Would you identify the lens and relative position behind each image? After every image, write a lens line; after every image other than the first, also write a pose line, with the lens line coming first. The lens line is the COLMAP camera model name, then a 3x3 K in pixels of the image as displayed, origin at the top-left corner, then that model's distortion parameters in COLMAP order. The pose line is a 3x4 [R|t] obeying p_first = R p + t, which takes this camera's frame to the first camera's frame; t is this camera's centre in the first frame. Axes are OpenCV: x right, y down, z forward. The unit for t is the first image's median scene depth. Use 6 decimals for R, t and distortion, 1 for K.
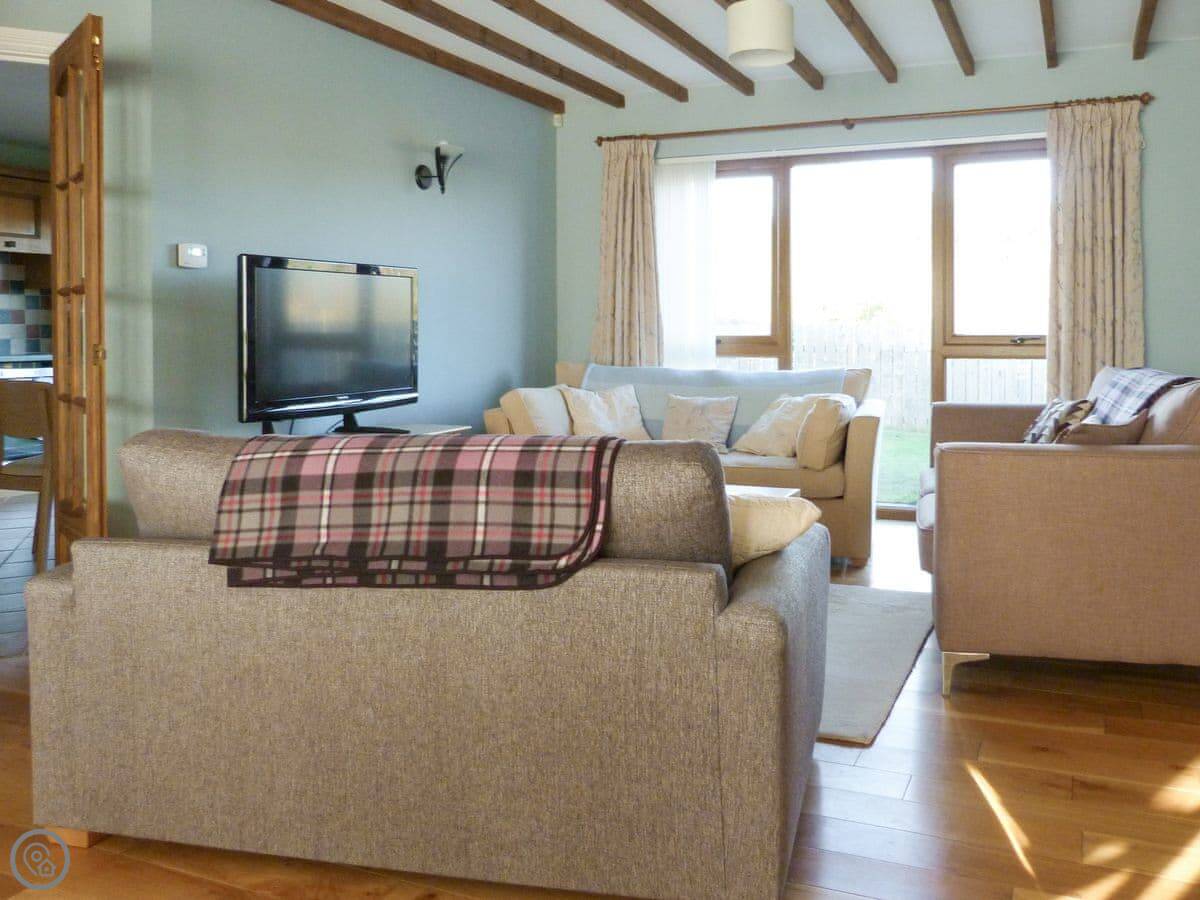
lens RADIAL K [[1087.3, 0, 600.0], [0, 1087.3, 450.0], [0, 0, 1]] dist [-0.051221, -0.012979]
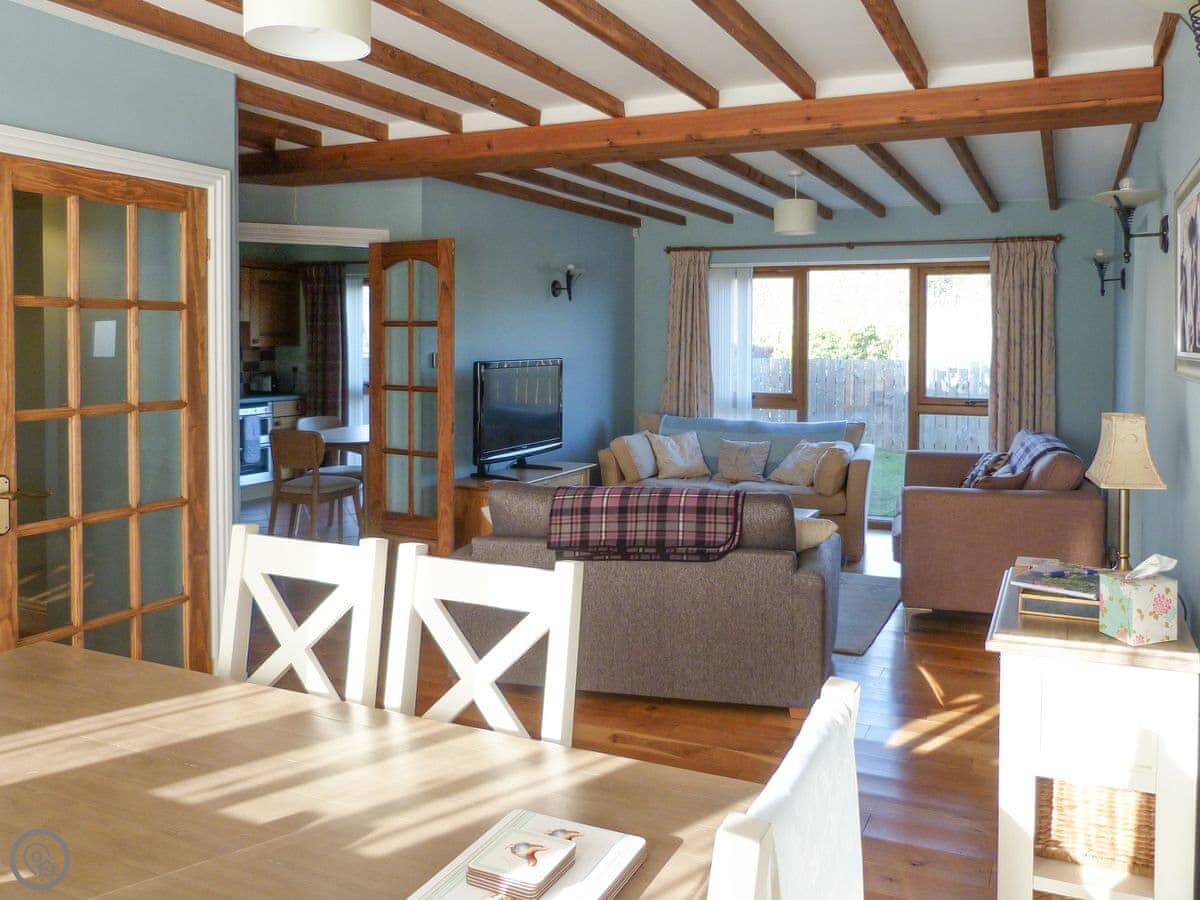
lens RADIAL K [[1045.7, 0, 594.4], [0, 1045.7, 434.2], [0, 0, 1]] dist [-0.050389, -0.002605]
pose [[0.999884, 0.011923, -0.009461, -0.175887], [-0.012127, 0.999689, -0.021799, -0.050965], [0.009198, 0.021911, 0.999718, -0.710946]]
